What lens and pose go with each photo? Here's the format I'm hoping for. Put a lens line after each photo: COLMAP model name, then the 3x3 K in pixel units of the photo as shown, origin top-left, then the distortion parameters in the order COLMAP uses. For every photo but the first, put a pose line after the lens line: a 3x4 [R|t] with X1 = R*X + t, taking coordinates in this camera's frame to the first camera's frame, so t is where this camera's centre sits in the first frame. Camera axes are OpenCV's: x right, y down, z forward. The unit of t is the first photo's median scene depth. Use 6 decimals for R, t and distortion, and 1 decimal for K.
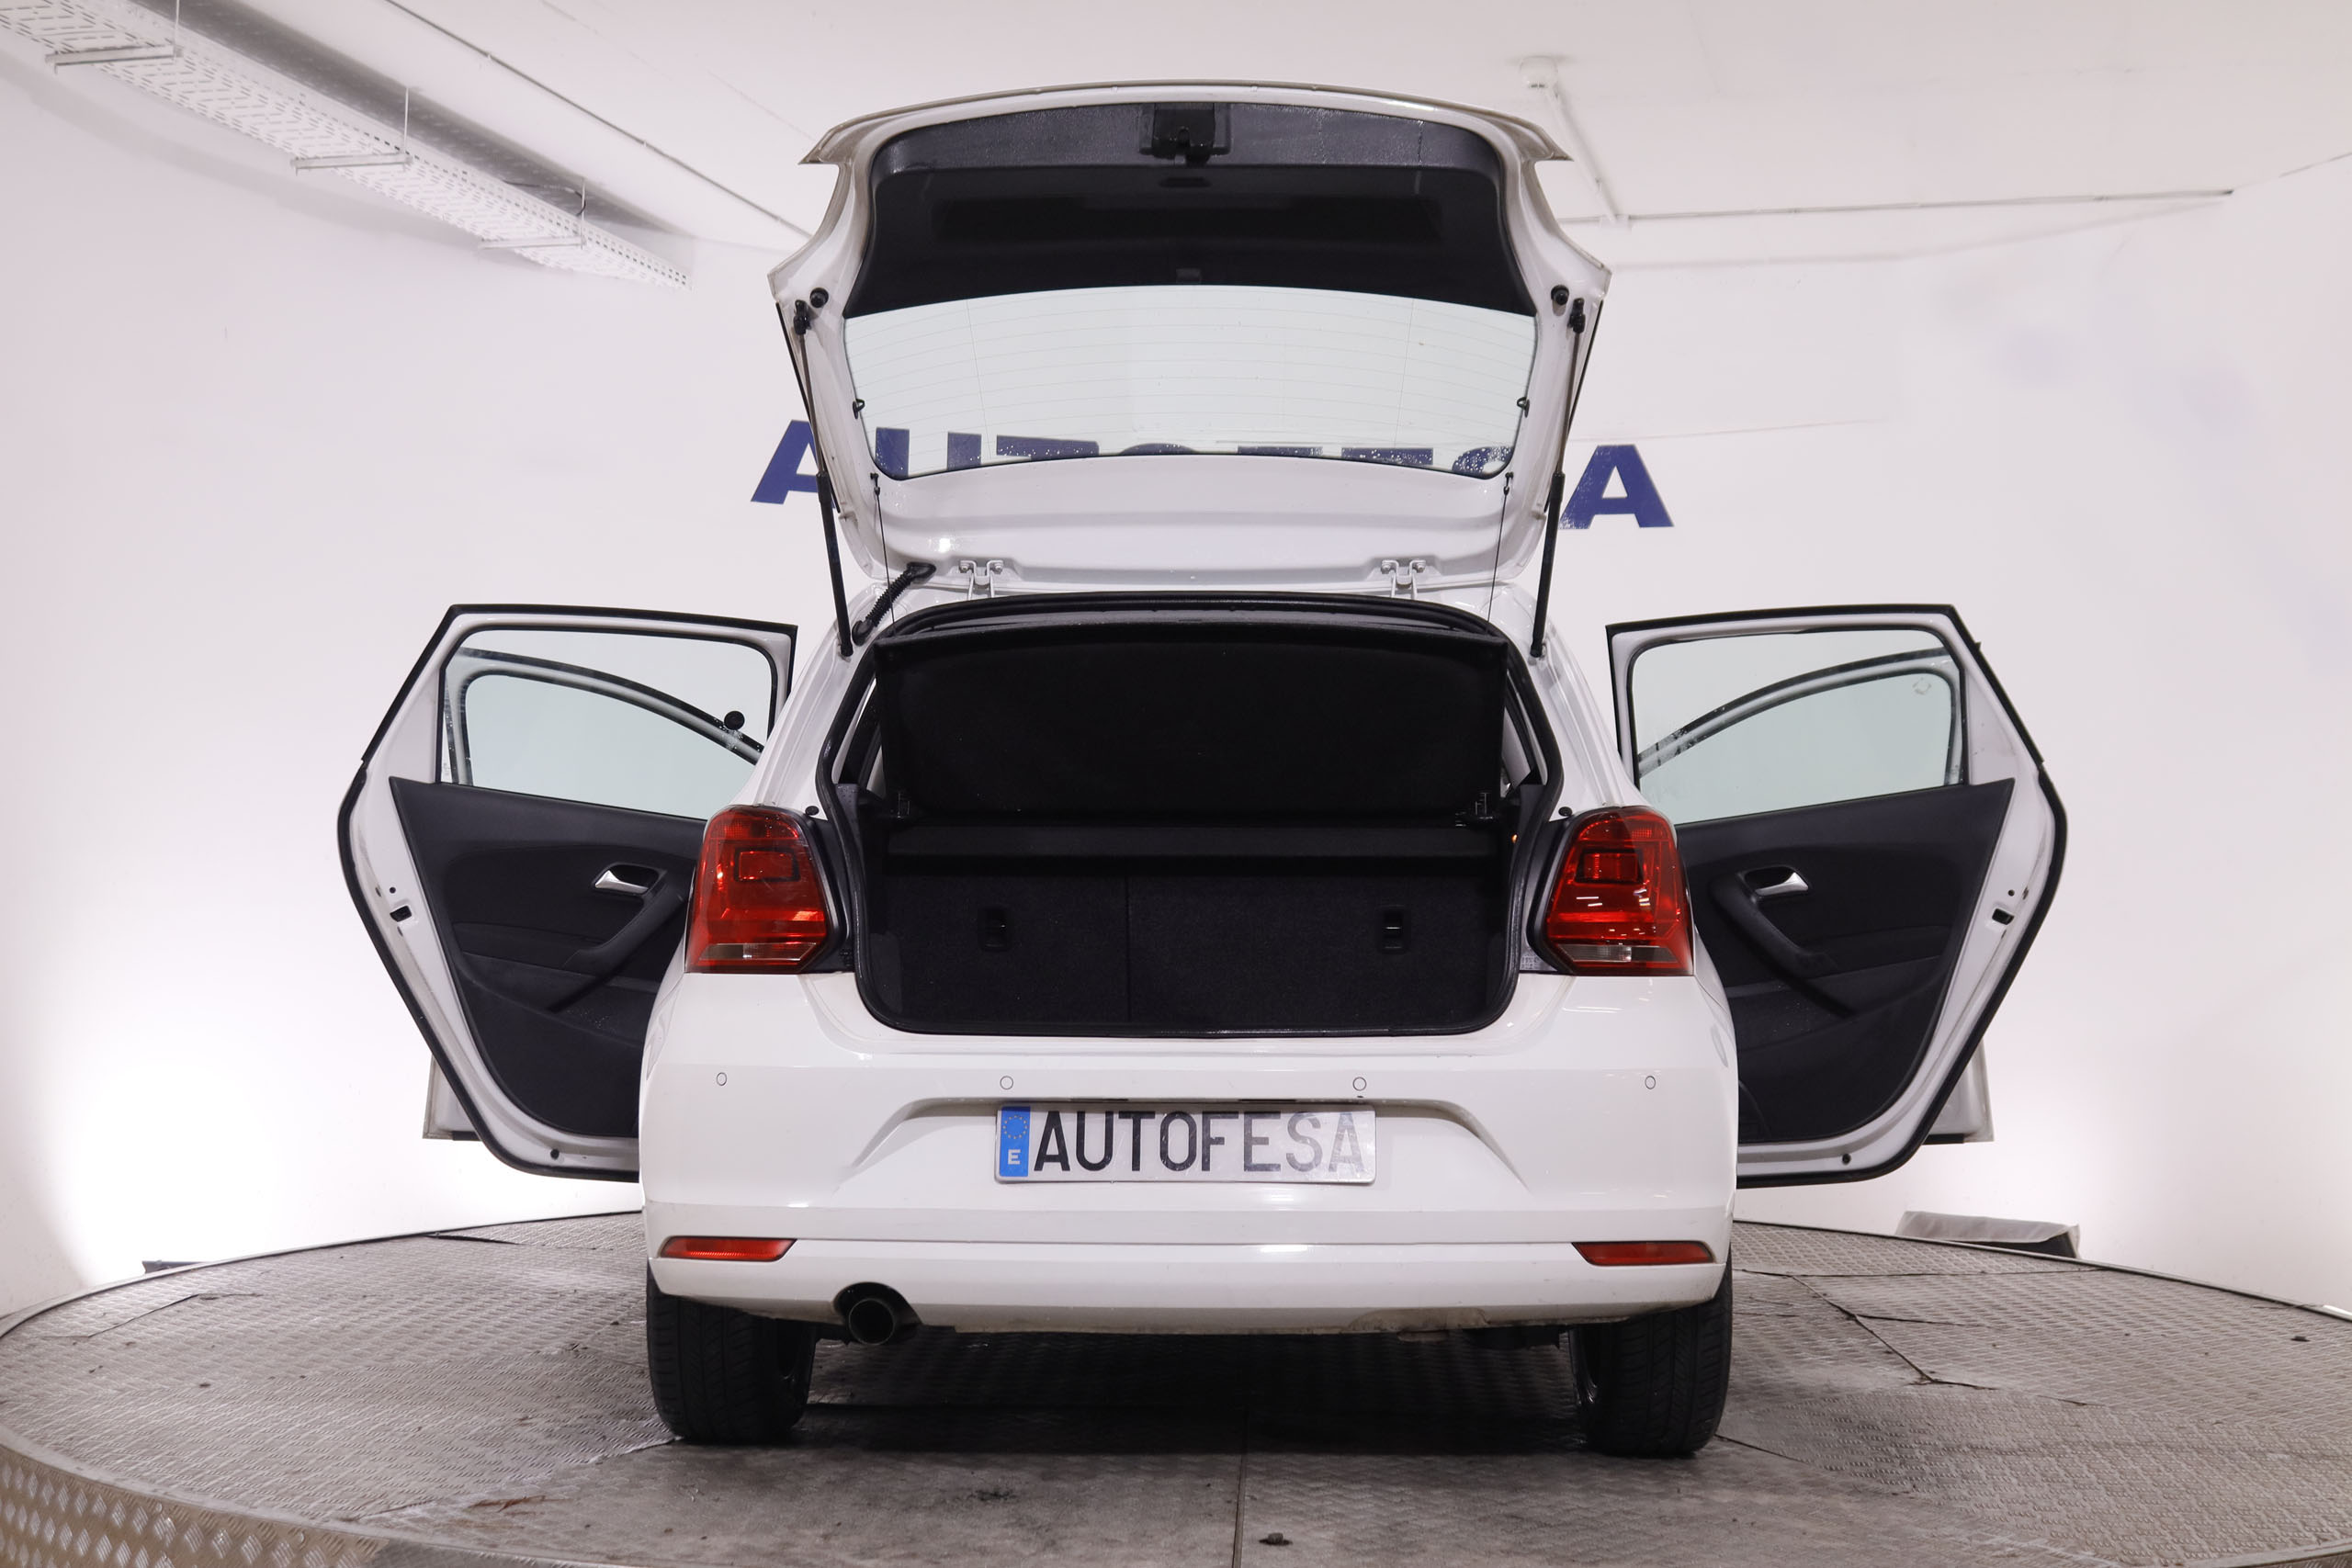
lens RADIAL K [[2927.7, 0, 1178.5], [0, 2927.7, 771.8], [0, 0, 1]] dist [-0.094038, 0.198271]
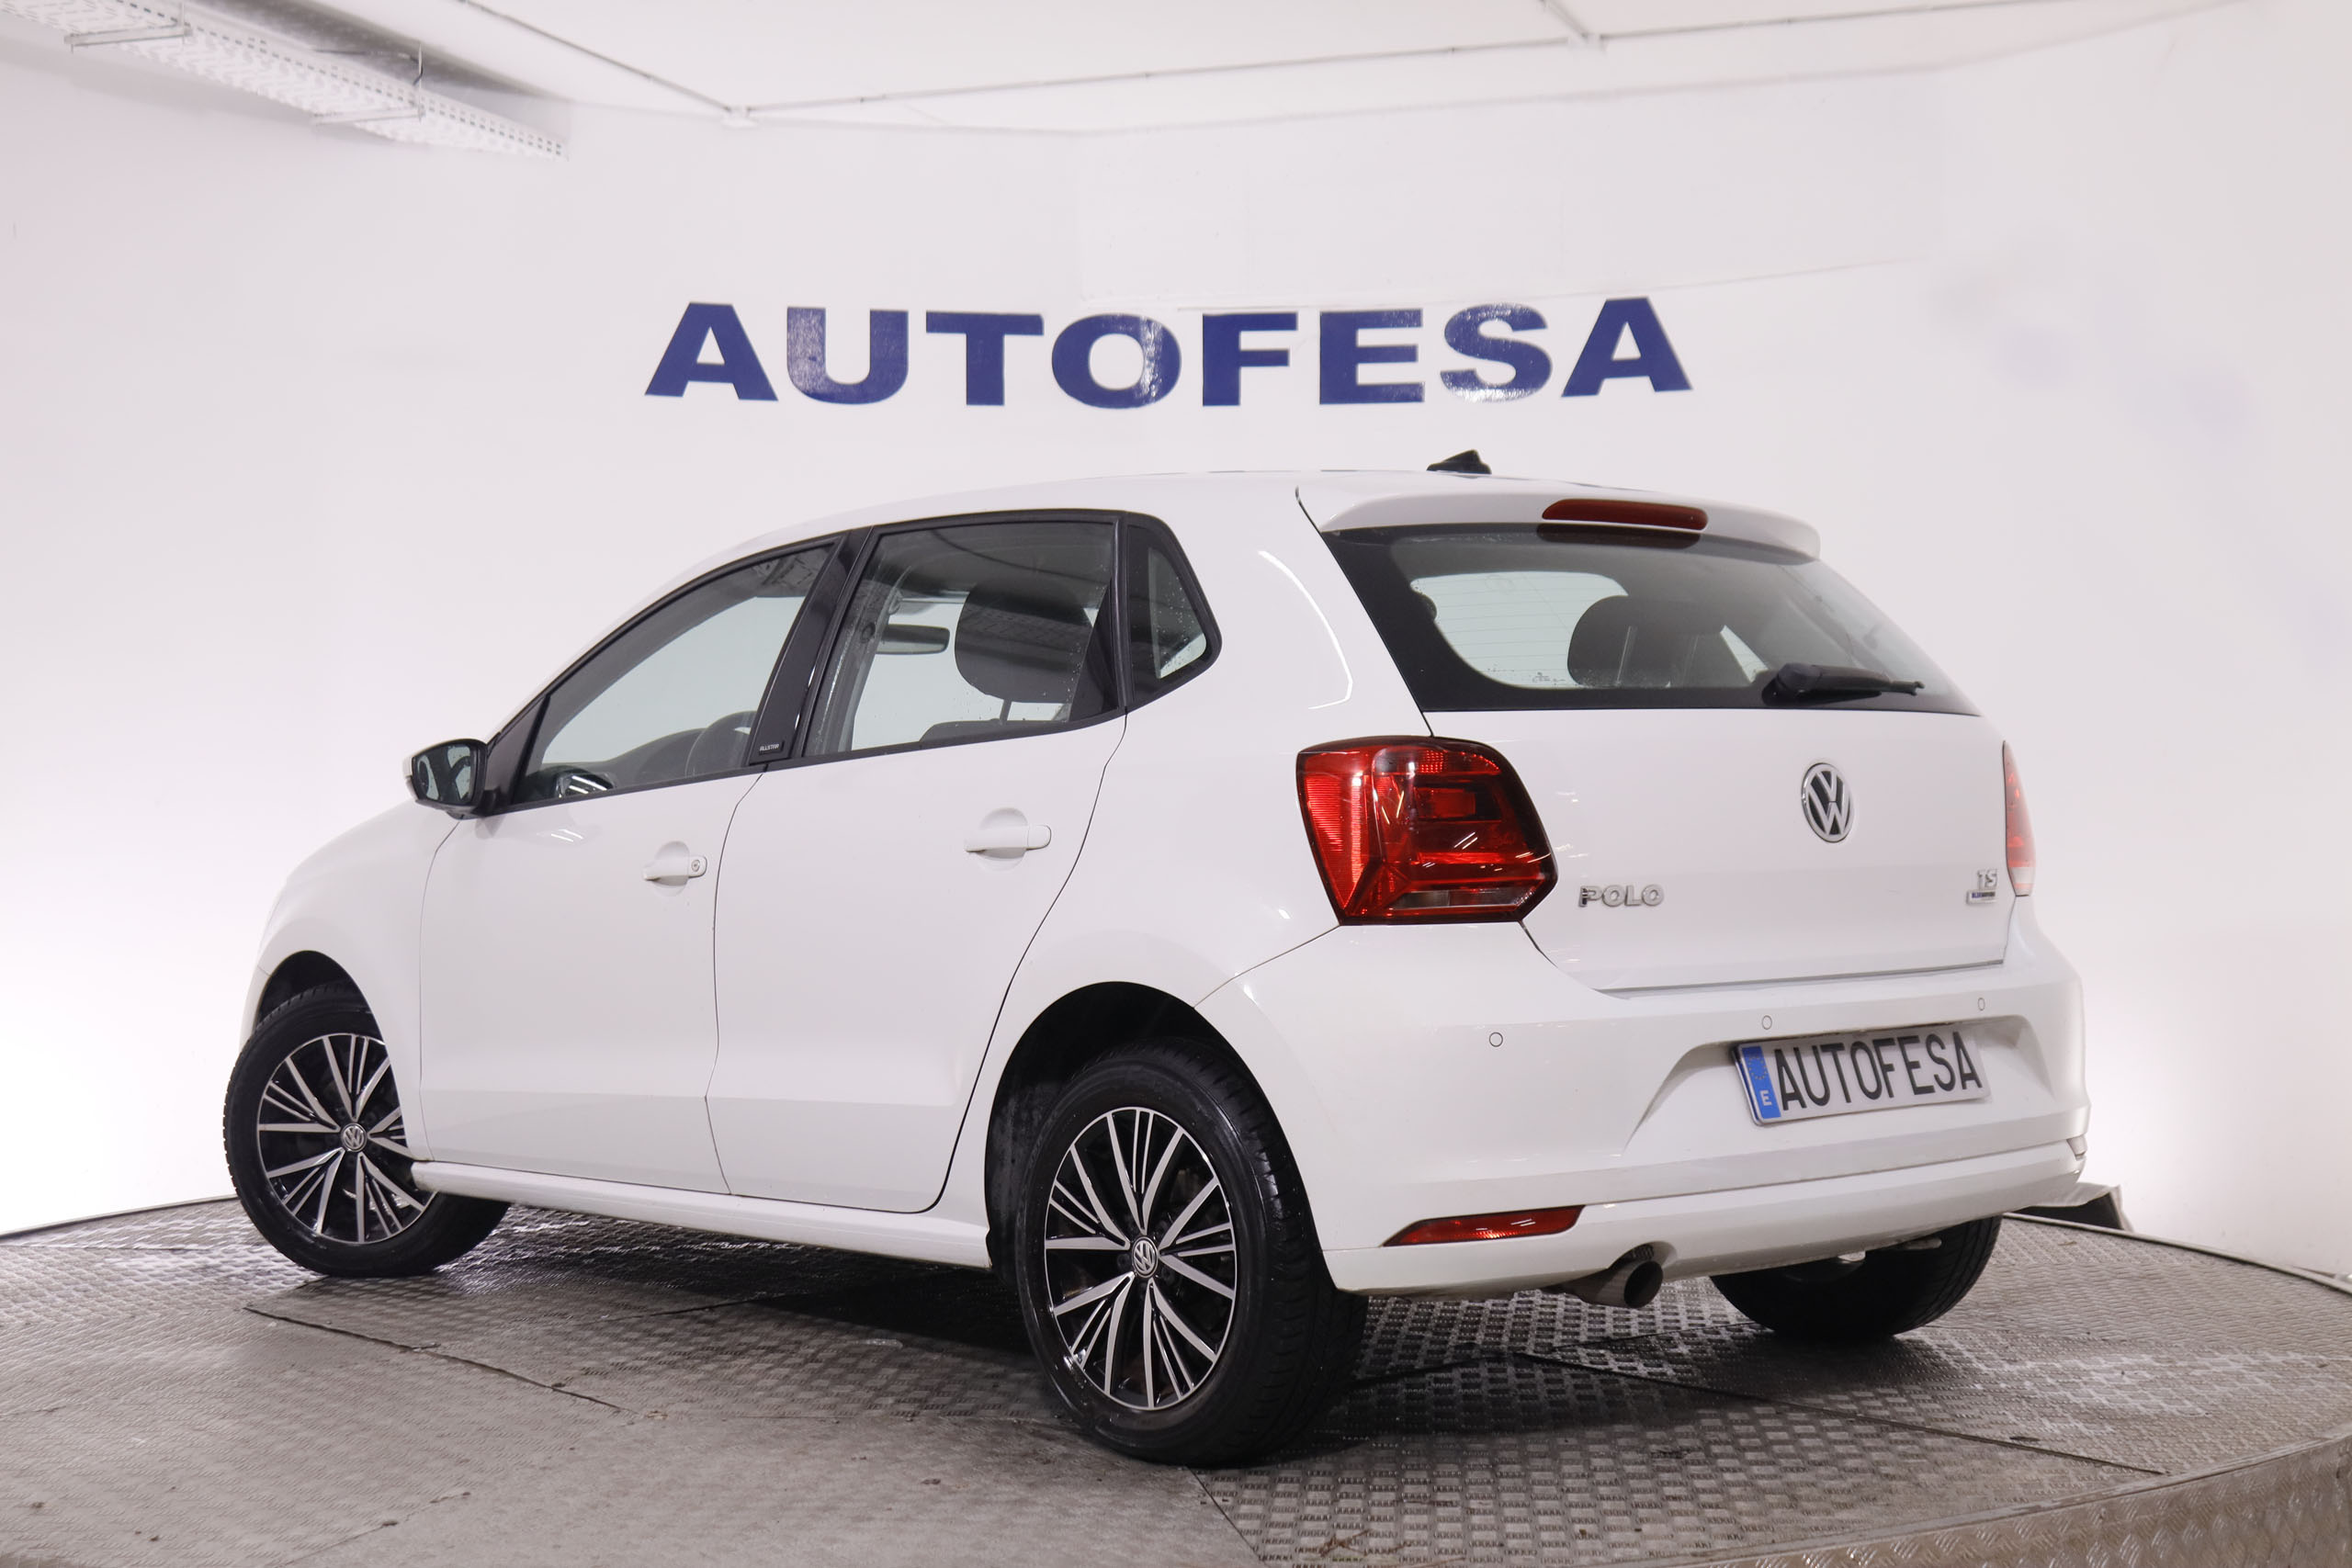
lens RADIAL K [[3403.9, 0, 1176.0], [0, 3403.9, 784.0], [0, 0, 1]] dist [-0.033663, 0.202226]
pose [[0.995309, -0.020691, -0.094505, 0.120304], [0.023676, 0.999252, 0.030578, -0.001283], [0.093802, -0.032672, 0.995055, -0.030665]]
